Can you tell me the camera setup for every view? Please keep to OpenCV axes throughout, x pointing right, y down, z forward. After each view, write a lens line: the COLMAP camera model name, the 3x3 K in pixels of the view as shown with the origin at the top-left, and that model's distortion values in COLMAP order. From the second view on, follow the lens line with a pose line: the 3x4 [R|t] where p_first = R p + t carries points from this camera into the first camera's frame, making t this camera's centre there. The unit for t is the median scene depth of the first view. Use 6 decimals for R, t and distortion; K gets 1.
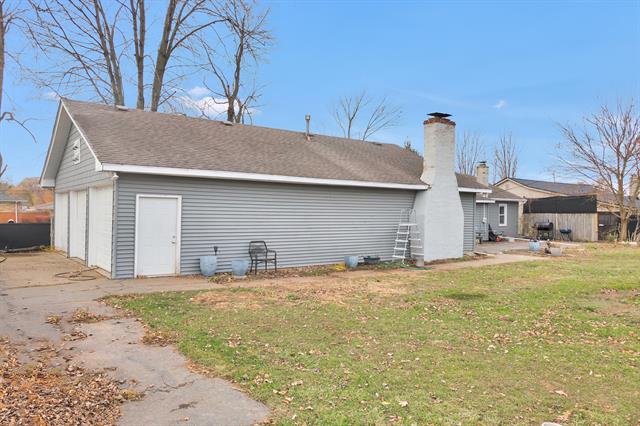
lens RADIAL K [[467.6, 0, 318.5], [0, 467.6, 216.6], [0, 0, 1]] dist [0.037899, 0.011288]
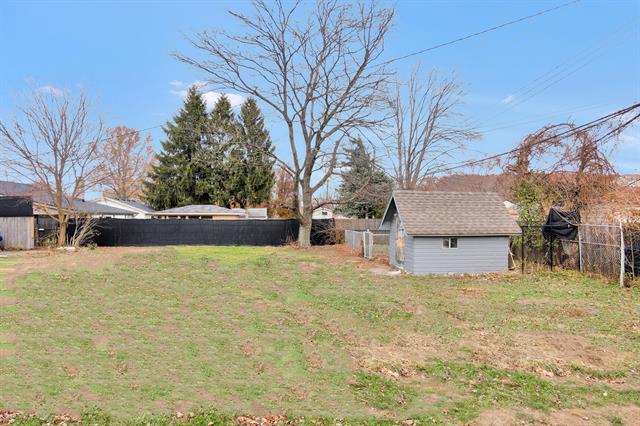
lens RADIAL K [[425.8, 0, 321.8], [0, 425.8, 215.9], [0, 0, 1]] dist [0.002406, 0.000052]
pose [[0.452879, -0.010057, 0.891515, 0.132767], [0.010895, 0.999924, 0.005746, -0.007404], [-0.891506, 0.007111, 0.452954, 0.176411]]
